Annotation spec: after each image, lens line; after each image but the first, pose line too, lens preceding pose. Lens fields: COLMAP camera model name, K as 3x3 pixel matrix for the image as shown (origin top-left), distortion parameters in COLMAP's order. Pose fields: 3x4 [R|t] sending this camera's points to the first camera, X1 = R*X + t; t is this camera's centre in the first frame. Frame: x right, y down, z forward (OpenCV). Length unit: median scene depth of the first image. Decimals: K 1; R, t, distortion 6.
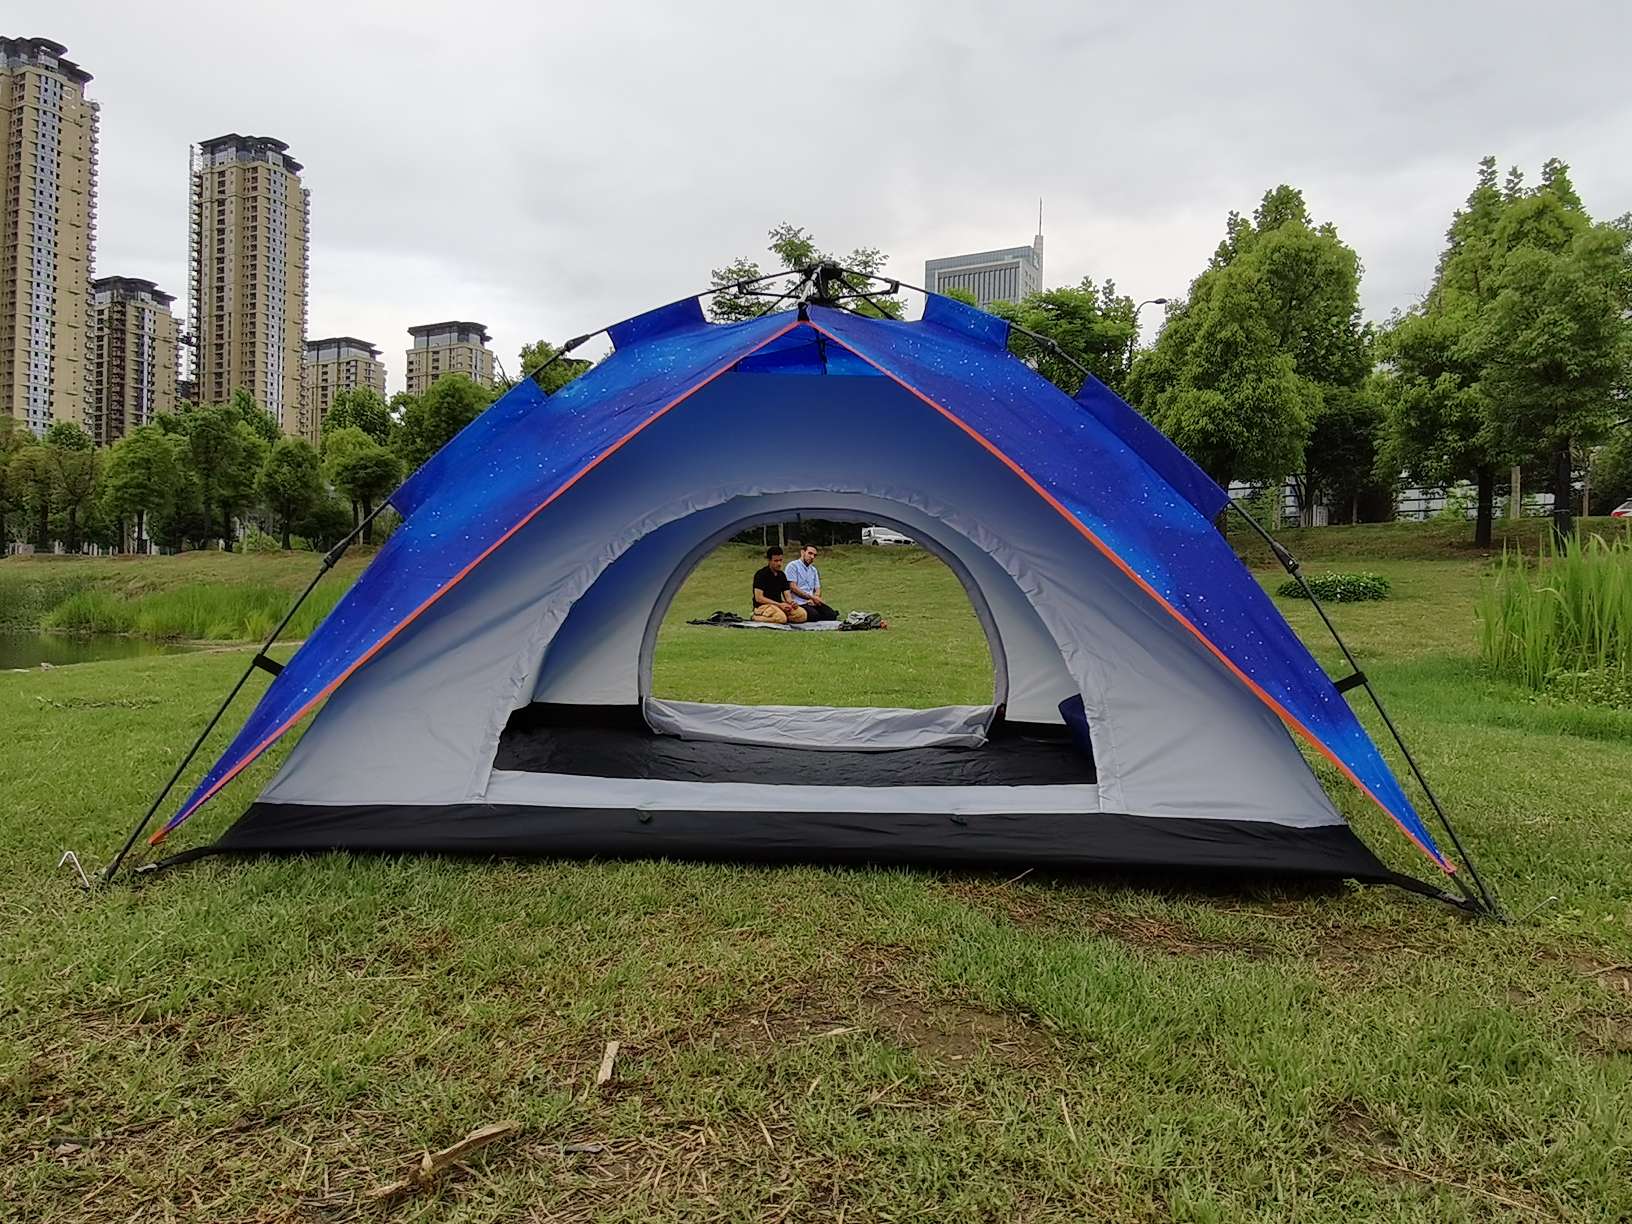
lens RADIAL K [[1170.7, 0, 764.2], [0, 1170.7, 615.1], [0, 0, 1]] dist [0.060526, -0.057282]
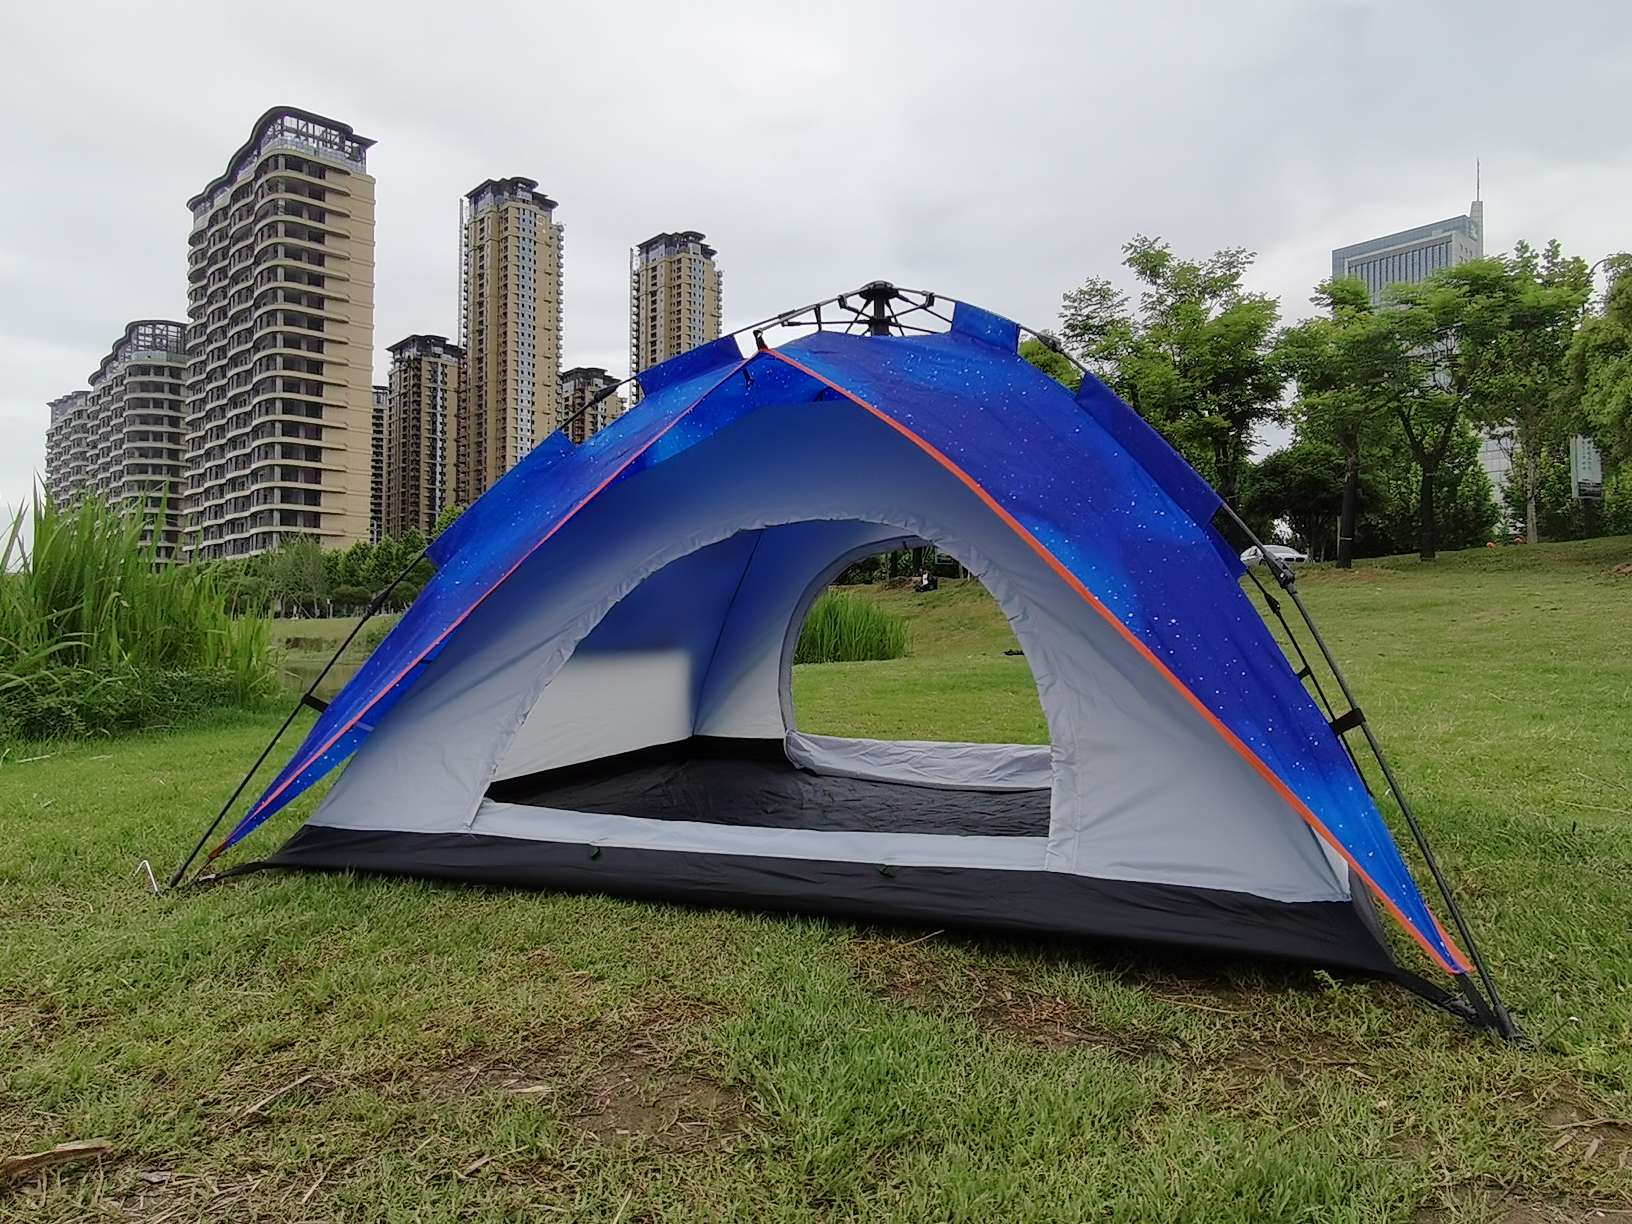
lens RADIAL K [[1145.8, 0, 788.2], [0, 1145.8, 611.2], [0, 0, 1]] dist [0.036363, -0.003274]
pose [[0.931695, -0.031461, -0.361877, 0.260936], [0.020495, 0.999208, -0.034102, 0.000554], [0.362663, 0.024356, 0.931602, 0.081883]]
